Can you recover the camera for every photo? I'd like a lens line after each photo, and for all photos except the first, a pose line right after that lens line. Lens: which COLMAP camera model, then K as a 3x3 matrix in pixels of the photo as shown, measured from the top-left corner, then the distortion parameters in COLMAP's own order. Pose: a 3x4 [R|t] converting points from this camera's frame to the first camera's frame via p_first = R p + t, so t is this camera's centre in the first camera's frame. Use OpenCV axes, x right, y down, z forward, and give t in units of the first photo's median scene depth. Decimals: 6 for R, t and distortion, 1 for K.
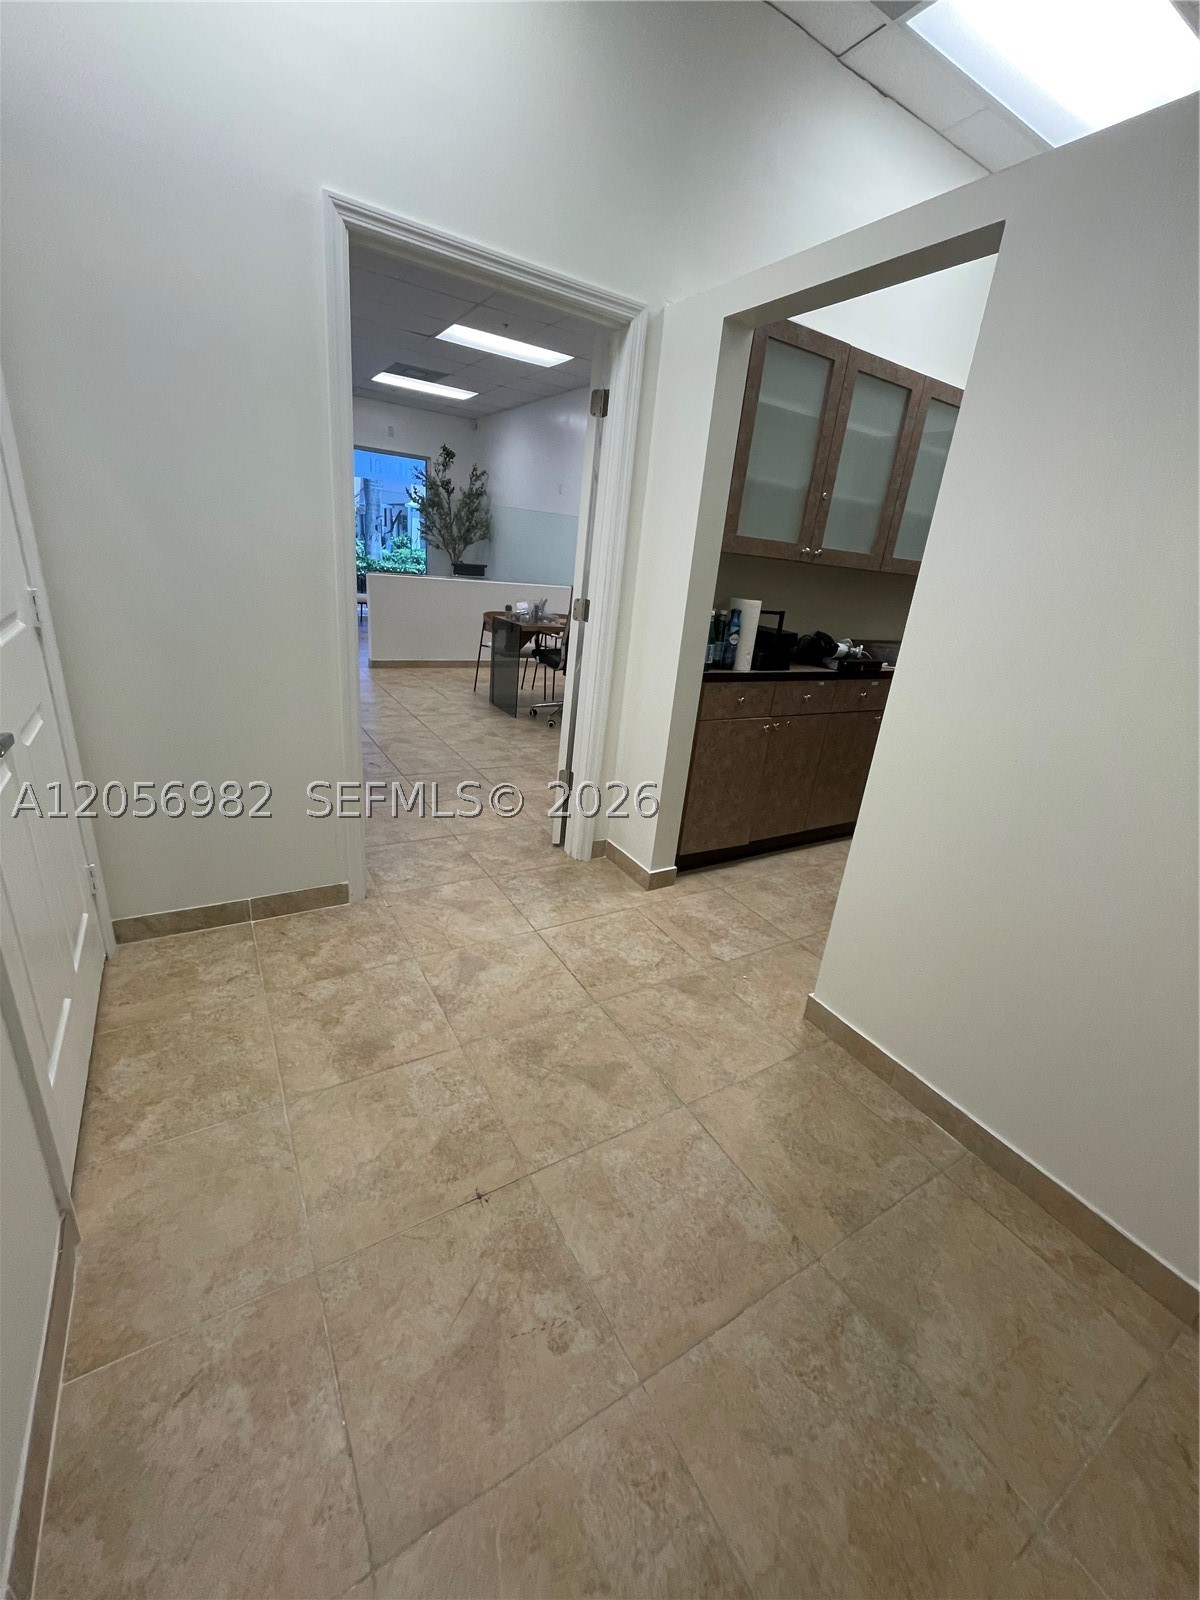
lens RADIAL K [[644.3, 0, 604.6], [0, 644.3, 796.0], [0, 0, 1]] dist [-0.003063, 0.000132]
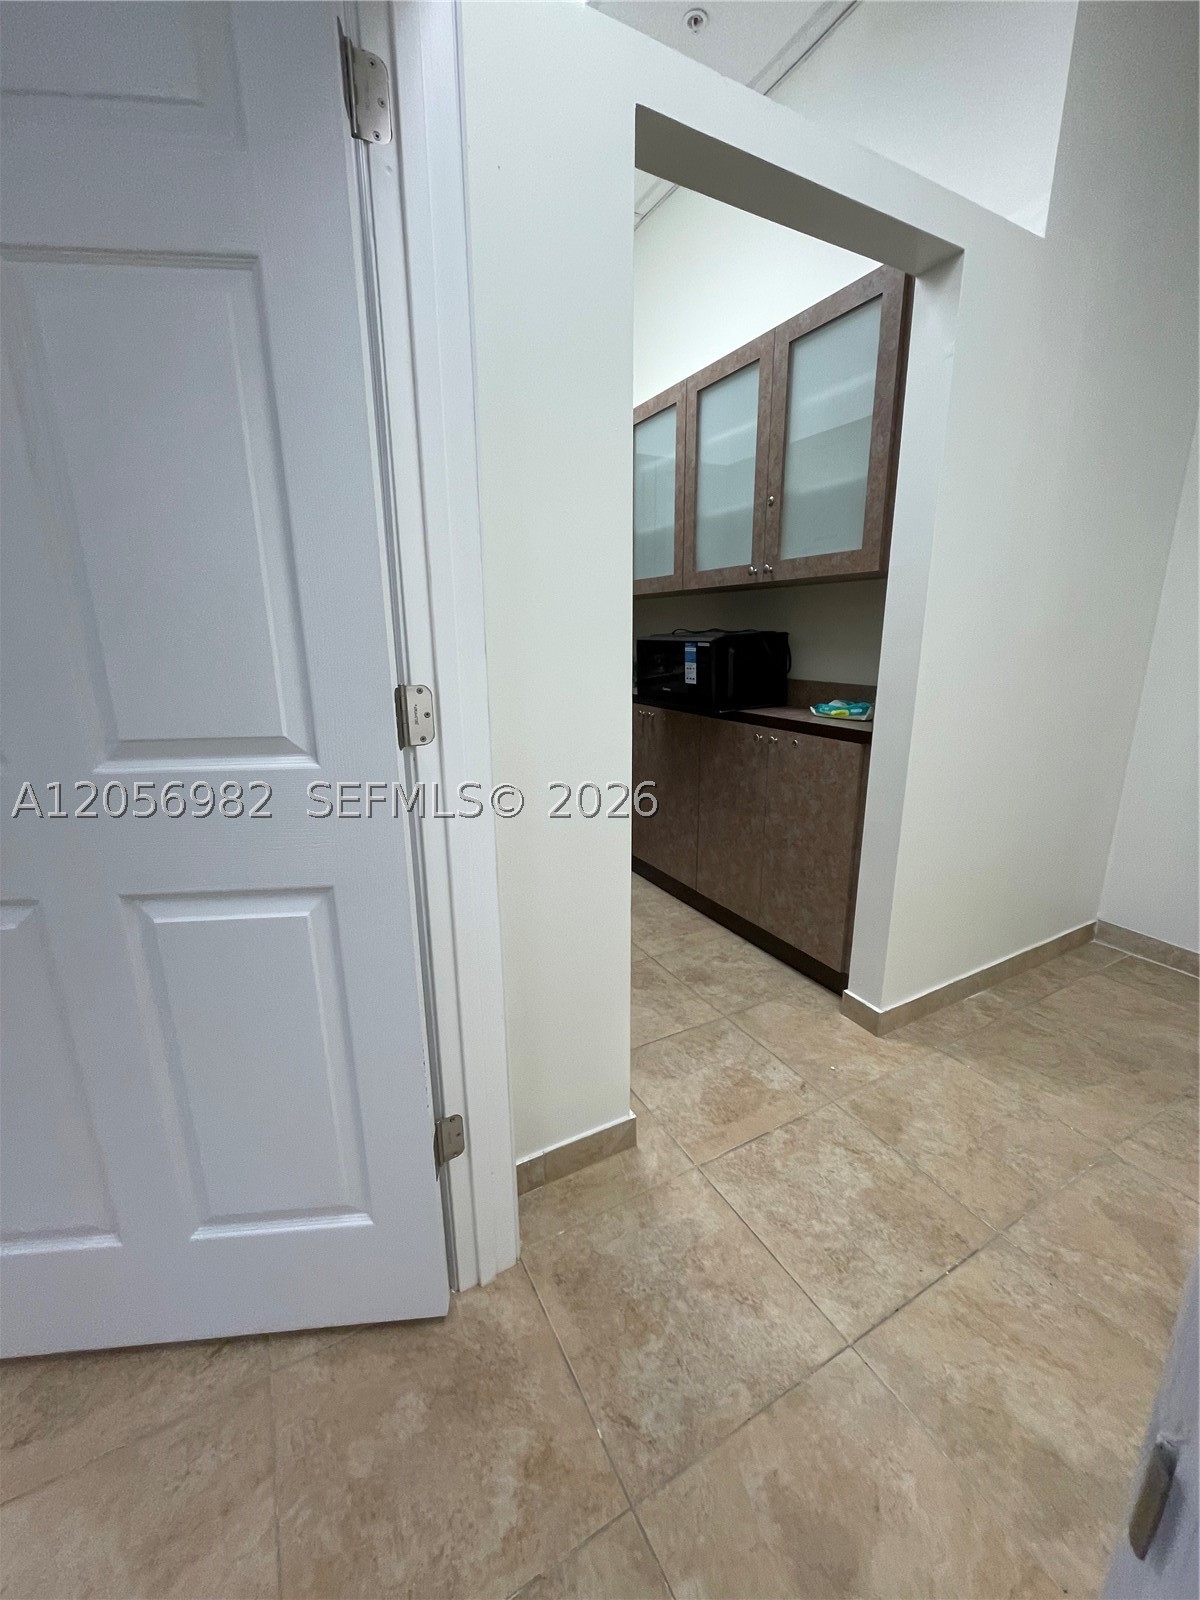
lens RADIAL K [[643.2, 0, 603.6], [0, 643.2, 796.6], [0, 0, 1]] dist [-0.002385, 0.000076]
pose [[0.045925, -0.342007, 0.938575, -0.342649], [0.362051, 0.881383, 0.303452, -0.290221], [-0.931026, 0.325875, 0.164301, 0.779997]]
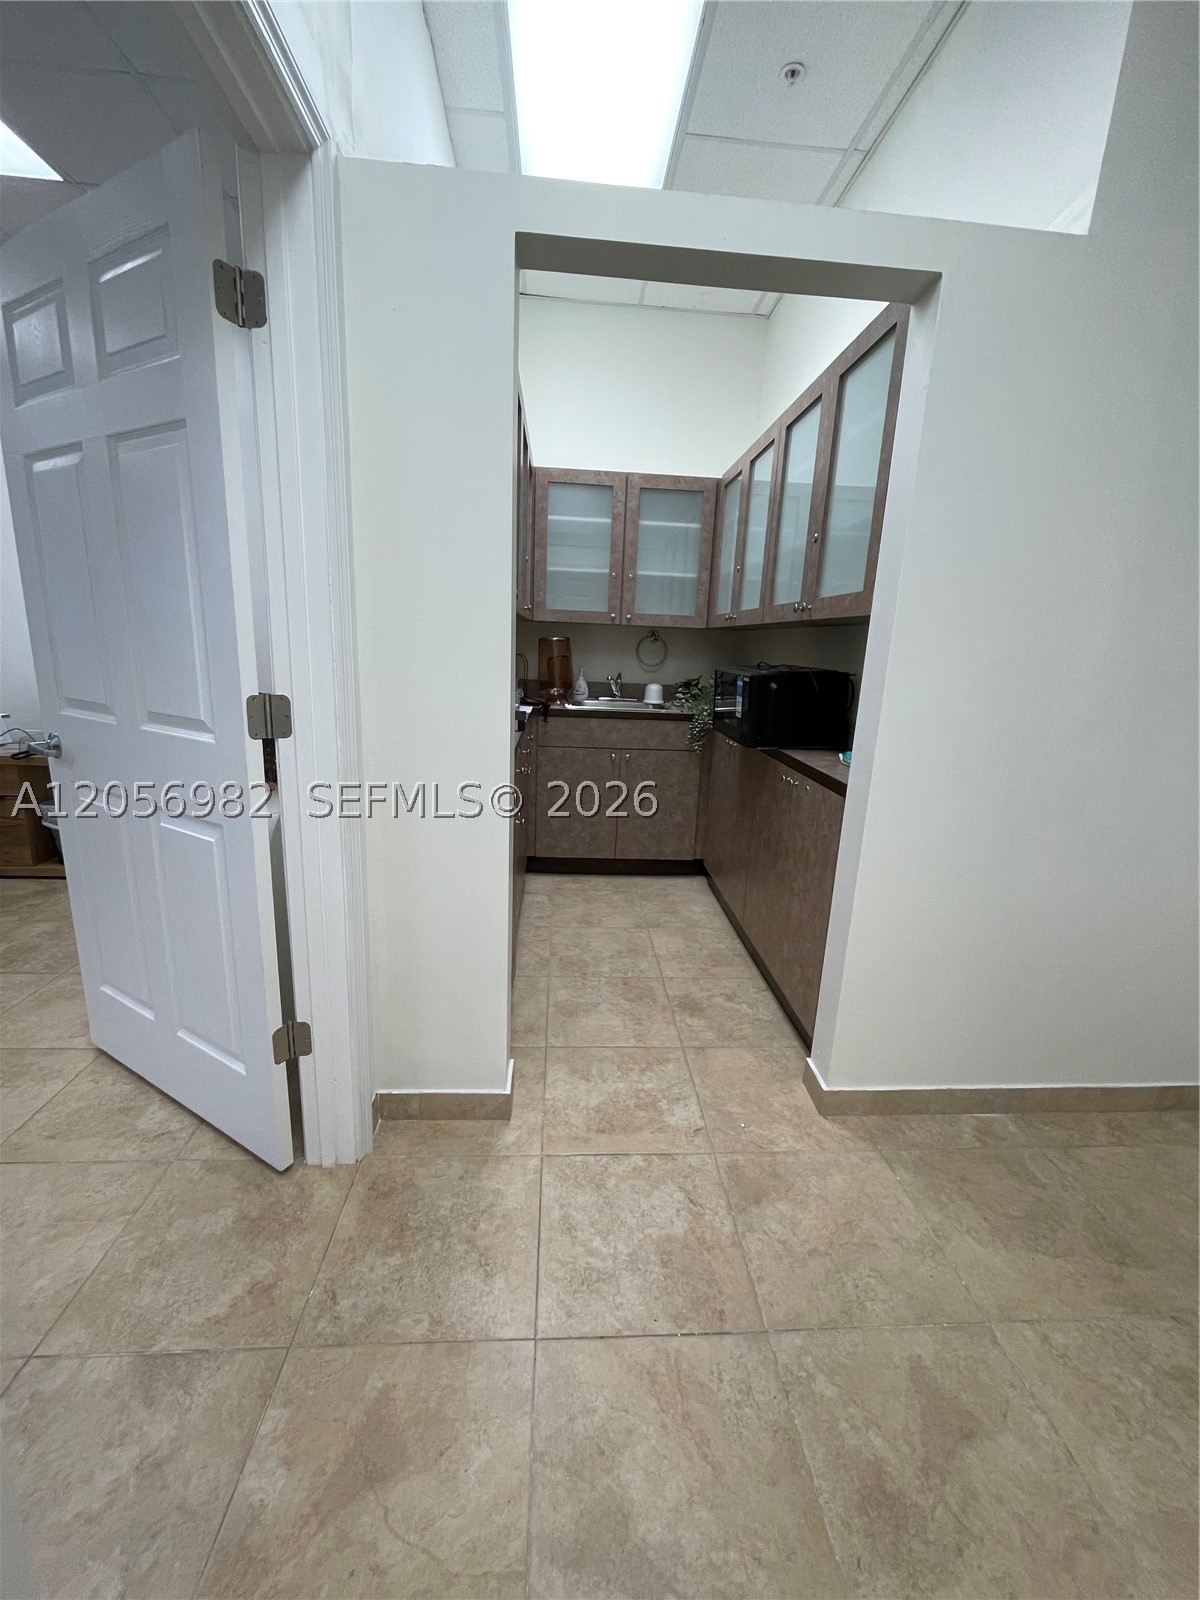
lens RADIAL K [[644.3, 0, 604.6], [0, 644.3, 796.0], [0, 0, 1]] dist [-0.003063, 0.000132]
pose [[0.464871, -0.280251, 0.839854, -0.314906], [0.310435, 0.939956, 0.141823, -0.201890], [-0.829171, 0.194790, 0.523958, 0.492487]]
